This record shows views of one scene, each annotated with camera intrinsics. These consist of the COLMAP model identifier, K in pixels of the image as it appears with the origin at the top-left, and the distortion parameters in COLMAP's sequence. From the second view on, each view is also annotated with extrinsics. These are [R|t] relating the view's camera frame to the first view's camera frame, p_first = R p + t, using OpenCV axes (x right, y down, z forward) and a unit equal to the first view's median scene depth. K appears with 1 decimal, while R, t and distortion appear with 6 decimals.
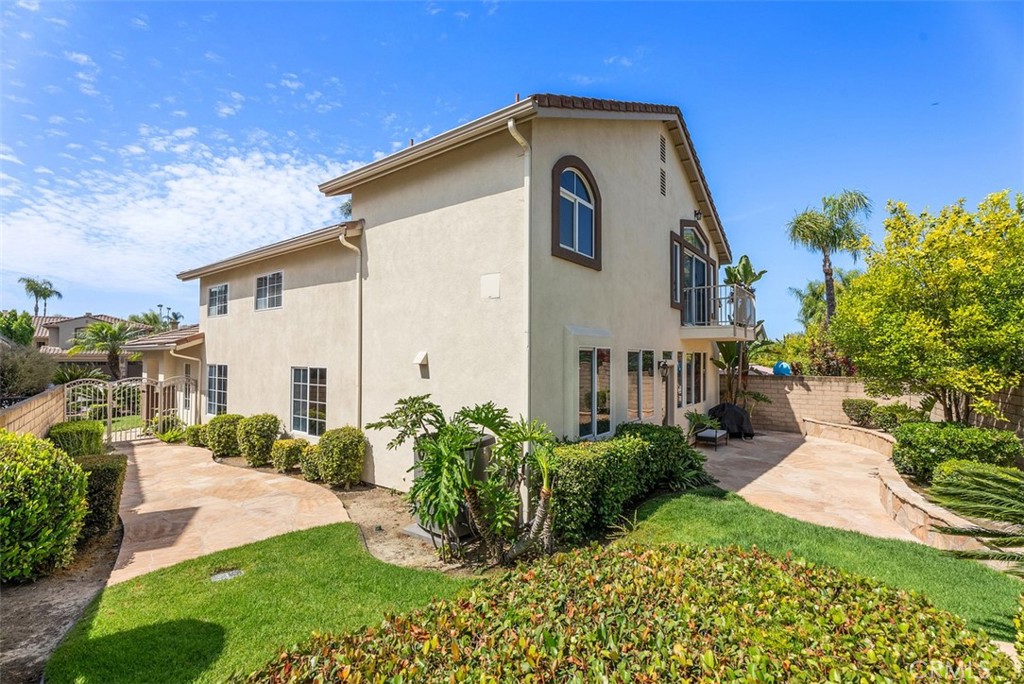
lens RADIAL K [[455.0, 0, 507.1], [0, 455.0, 347.9], [0, 0, 1]] dist [-0.000183, -0.000290]
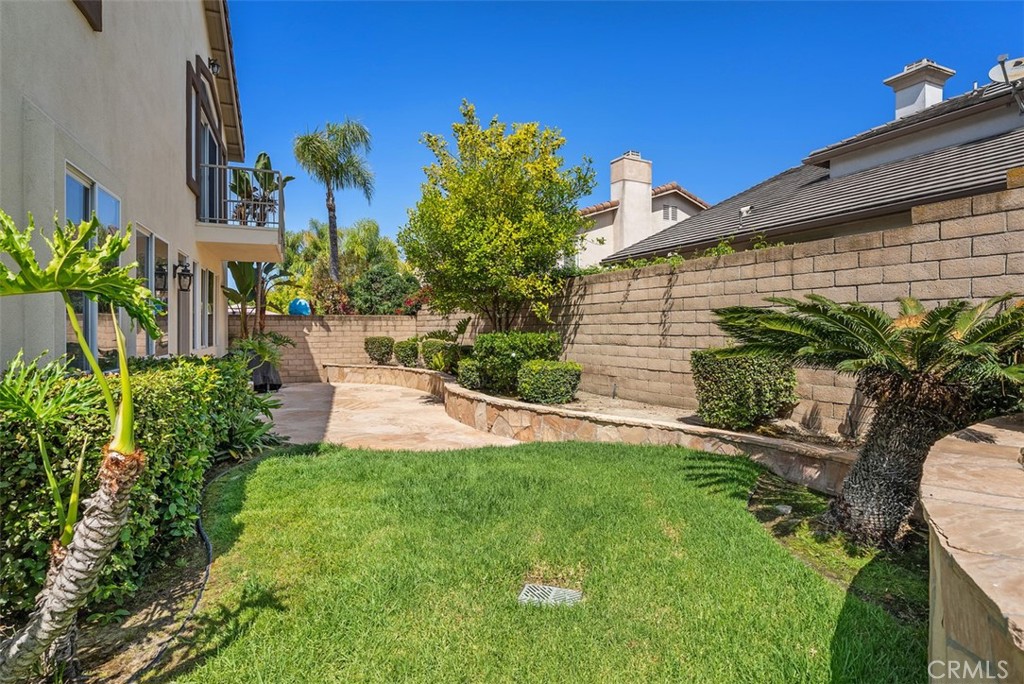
lens RADIAL K [[532.2, 0, 509.3], [0, 532.2, 327.2], [0, 0, 1]] dist [-0.002263, -0.000260]
pose [[0.514317, -0.001860, 0.857598, -0.027842], [-0.014948, 0.999826, 0.011133, 0.070985], [-0.857470, -0.018545, 0.514200, 0.192296]]
